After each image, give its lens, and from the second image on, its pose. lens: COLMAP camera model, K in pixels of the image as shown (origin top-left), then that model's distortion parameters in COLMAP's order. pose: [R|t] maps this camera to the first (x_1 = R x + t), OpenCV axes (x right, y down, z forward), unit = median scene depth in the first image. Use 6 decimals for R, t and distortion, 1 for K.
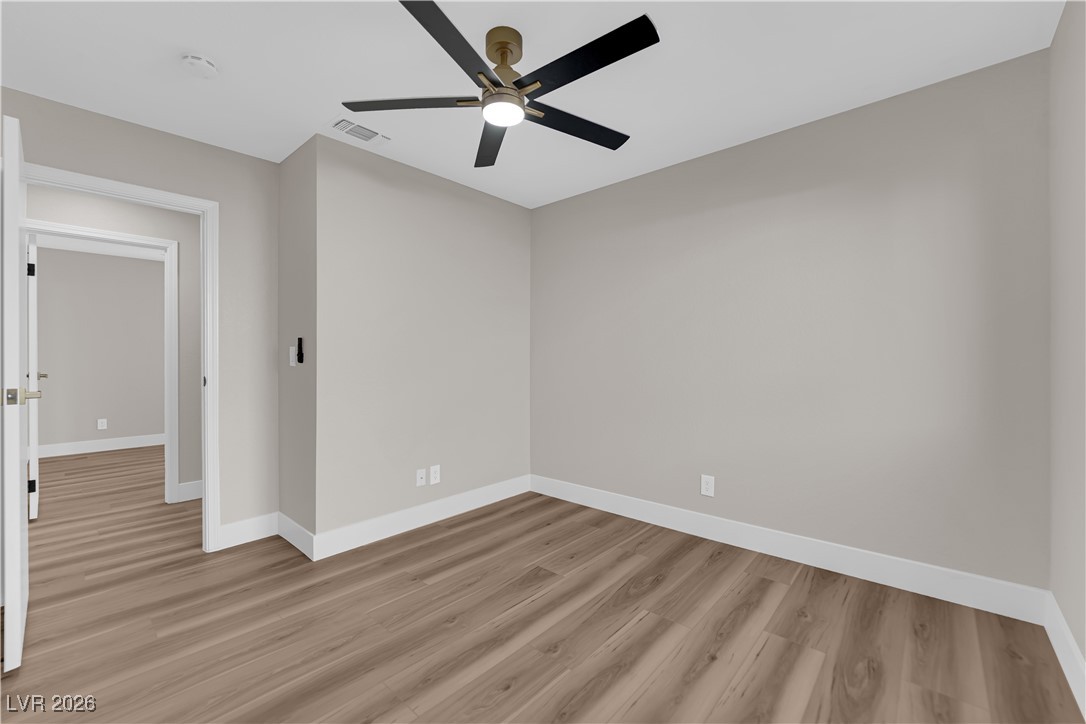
lens RADIAL K [[438.1, 0, 544.3], [0, 438.1, 363.9], [0, 0, 1]] dist [-0.001411, -0.000734]
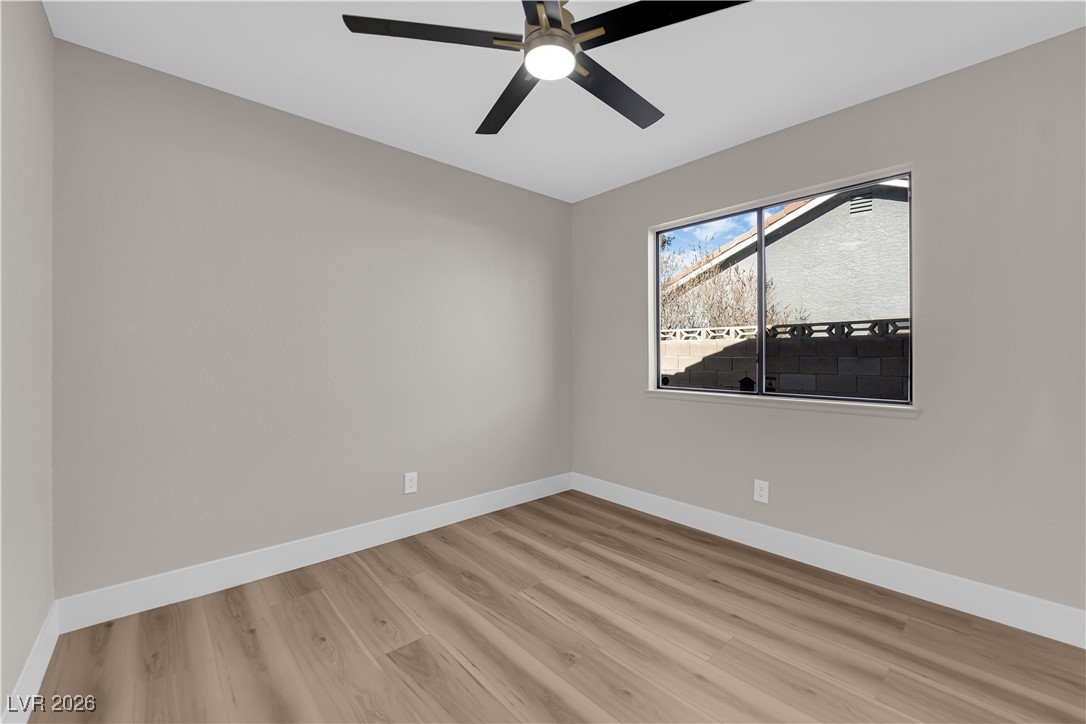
lens RADIAL K [[438.1, 0, 540.8], [0, 438.1, 361.2], [0, 0, 1]] dist [-0.001411, -0.000734]
pose [[0.123823, -0.008236, 0.992270, -0.709296], [0.008062, 0.999941, 0.007293, -0.007284], [-0.992272, 0.007096, 0.123882, 0.704340]]
